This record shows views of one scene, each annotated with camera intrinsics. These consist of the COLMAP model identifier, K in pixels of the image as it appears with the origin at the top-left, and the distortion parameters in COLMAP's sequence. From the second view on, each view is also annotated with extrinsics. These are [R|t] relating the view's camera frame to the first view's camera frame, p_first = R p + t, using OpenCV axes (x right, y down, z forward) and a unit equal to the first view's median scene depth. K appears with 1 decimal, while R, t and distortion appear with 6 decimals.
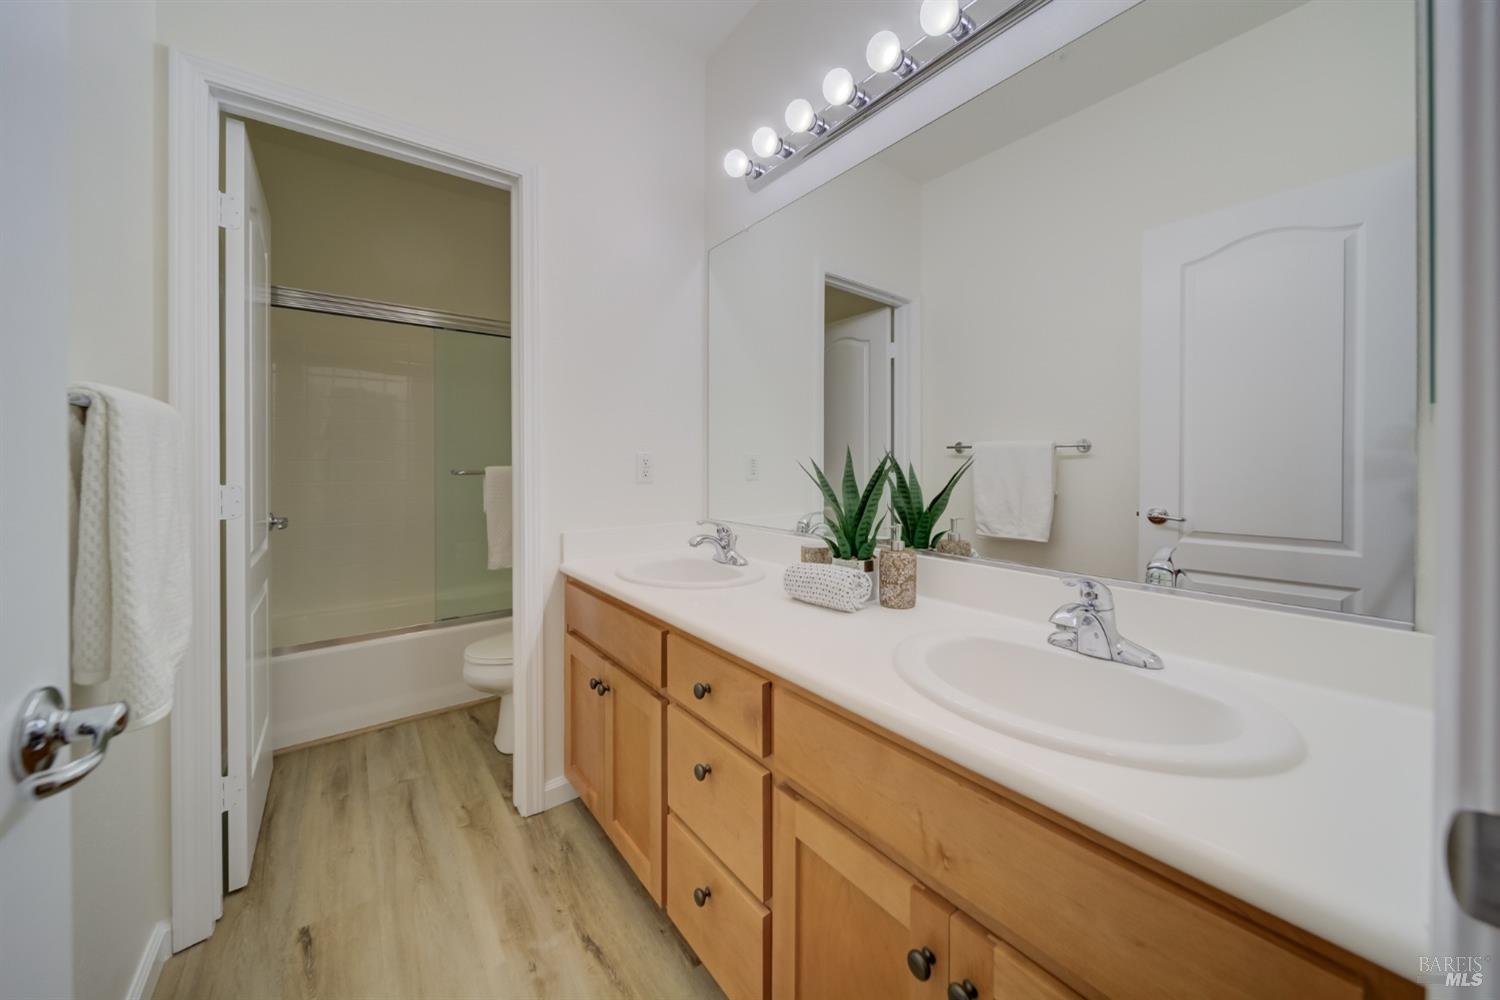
lens RADIAL K [[534.9, 0, 754.7], [0, 534.9, 475.9], [0, 0, 1]] dist [-0.000206, -0.000348]
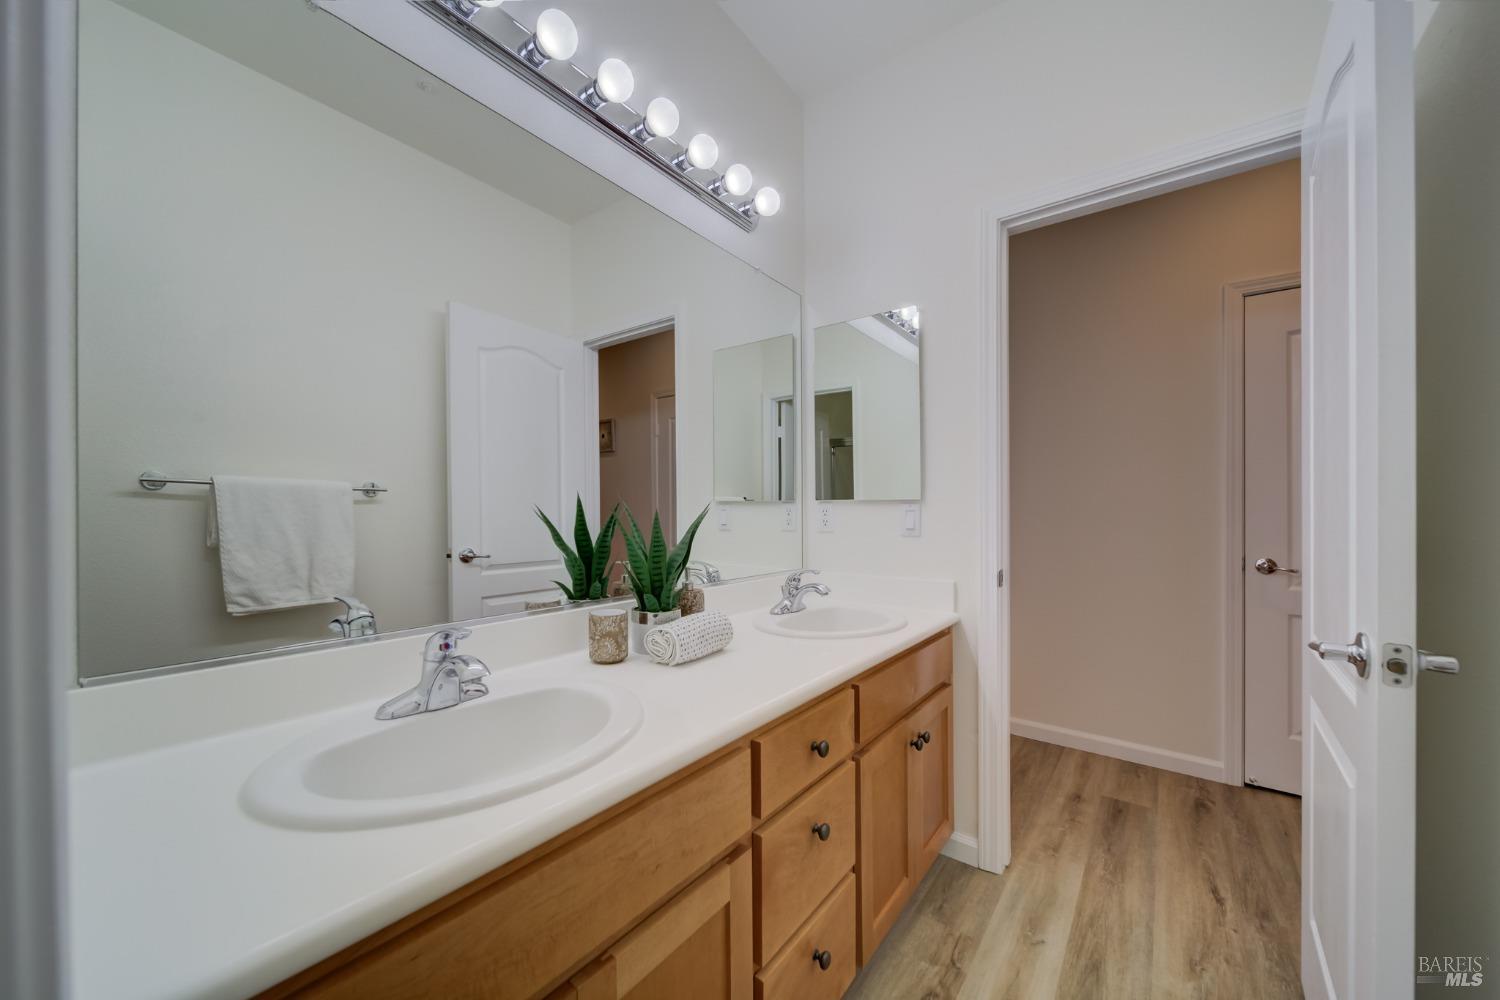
lens RADIAL K [[542.6, 0, 755.8], [0, 542.6, 514.5], [0, 0, 1]] dist [-0.000448, -0.000115]
pose [[-0.269135, -0.006884, 0.963078, -0.568990], [0.007353, 0.999931, 0.009202, -0.020264], [-0.963074, 0.009558, -0.269066, 0.765565]]
